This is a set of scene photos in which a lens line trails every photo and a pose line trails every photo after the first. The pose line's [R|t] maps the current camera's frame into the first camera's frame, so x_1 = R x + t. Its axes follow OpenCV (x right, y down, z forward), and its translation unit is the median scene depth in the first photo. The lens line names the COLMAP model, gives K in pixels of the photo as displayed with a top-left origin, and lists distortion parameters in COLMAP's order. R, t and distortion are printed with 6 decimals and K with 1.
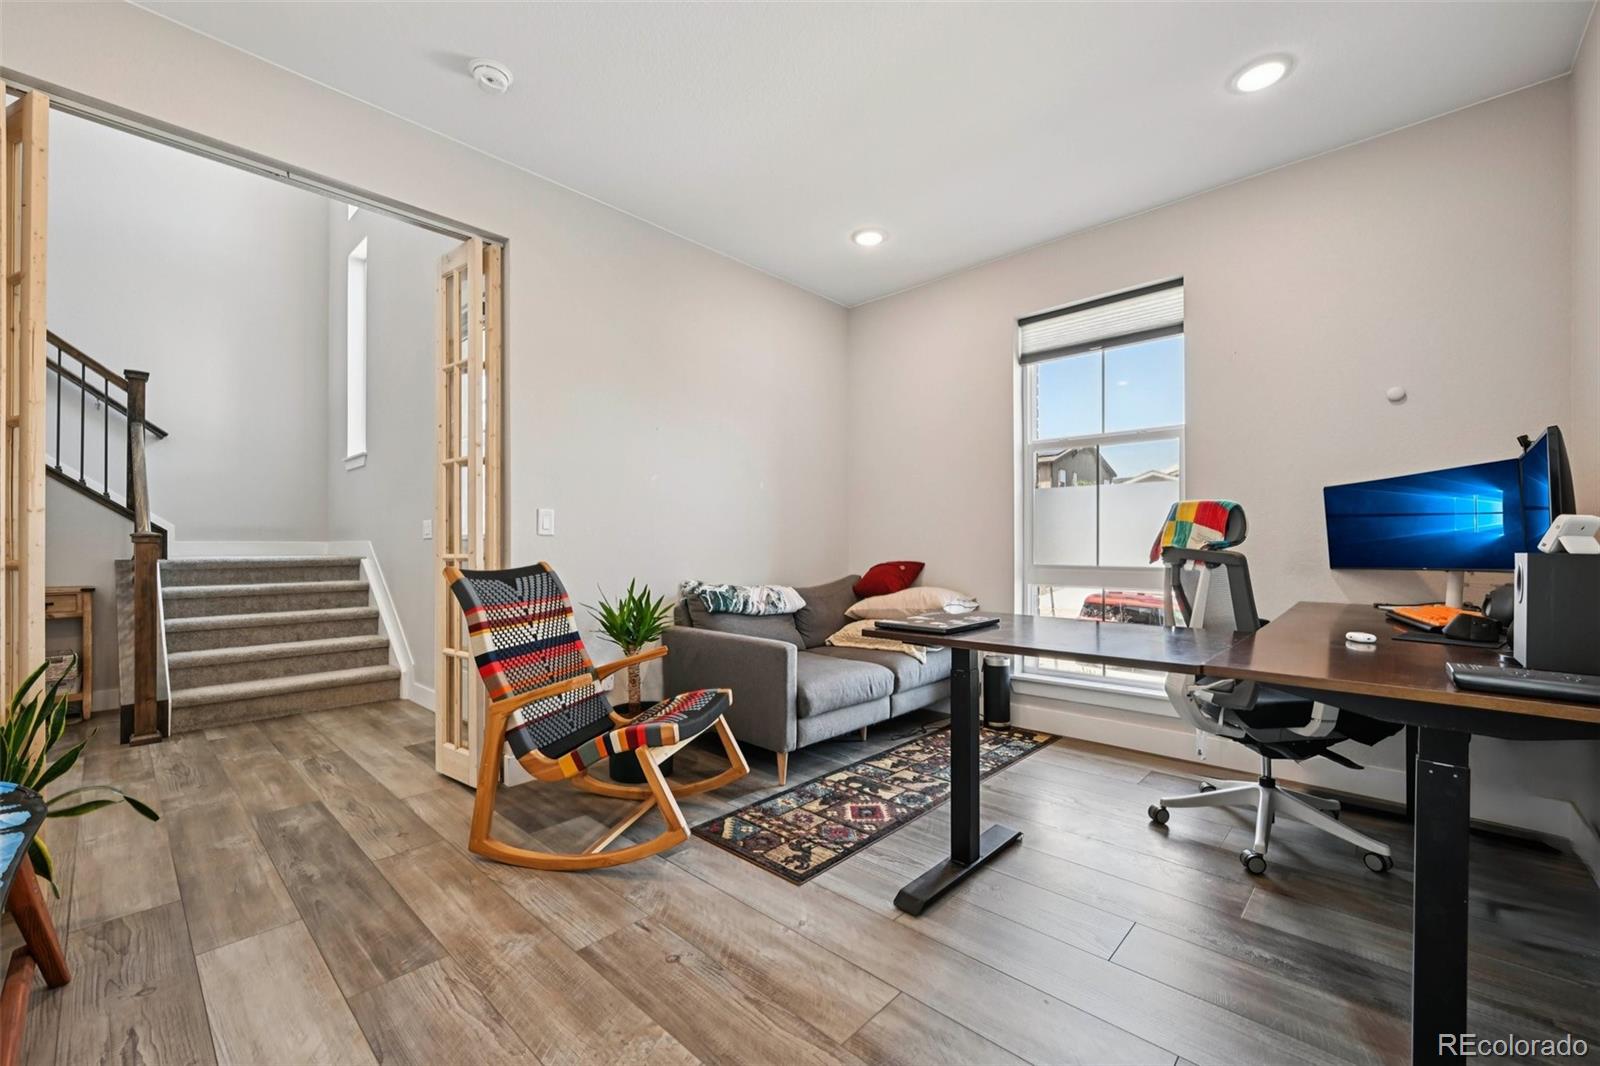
lens RADIAL K [[649.8, 0, 811.4], [0, 649.8, 555.4], [0, 0, 1]] dist [-0.002397, -0.000261]
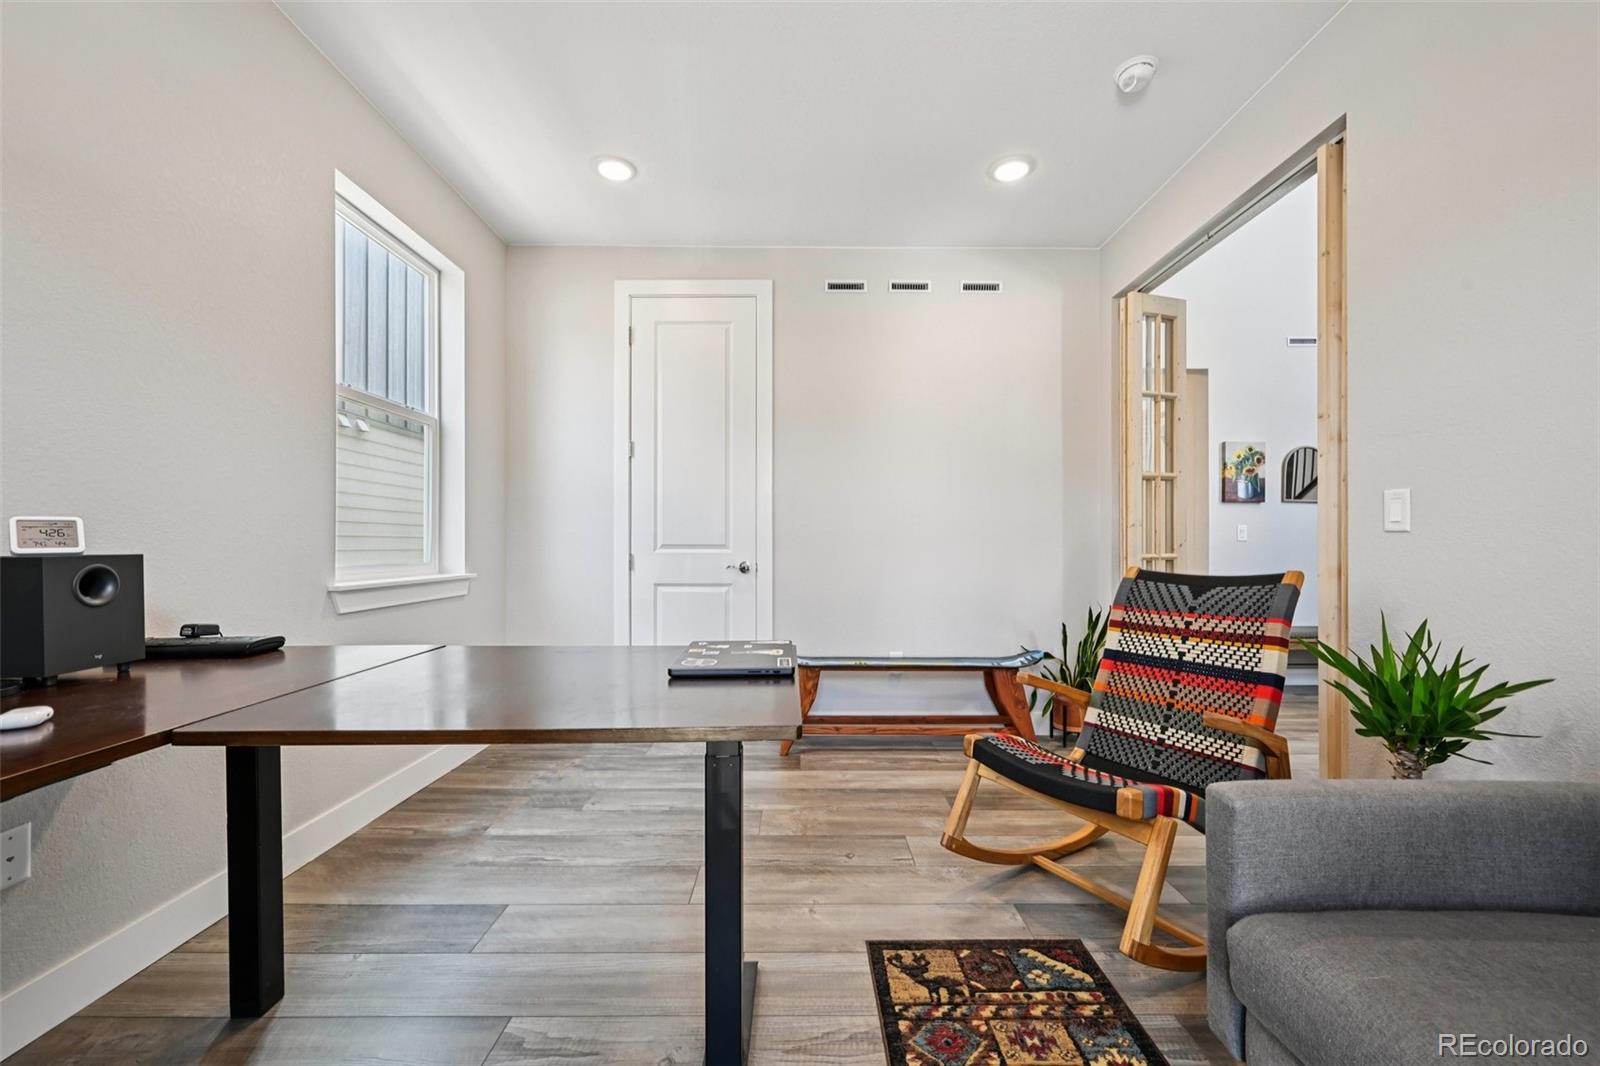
lens RADIAL K [[634.8, 0, 802.1], [0, 634.8, 549.4], [0, 0, 1]] dist [-0.002290, -0.000095]
pose [[-0.732887, 0.010002, -0.680276, 0.534829], [-0.008326, 0.999685, 0.023667, -0.030248], [0.680299, 0.023009, -0.732573, 1.346924]]
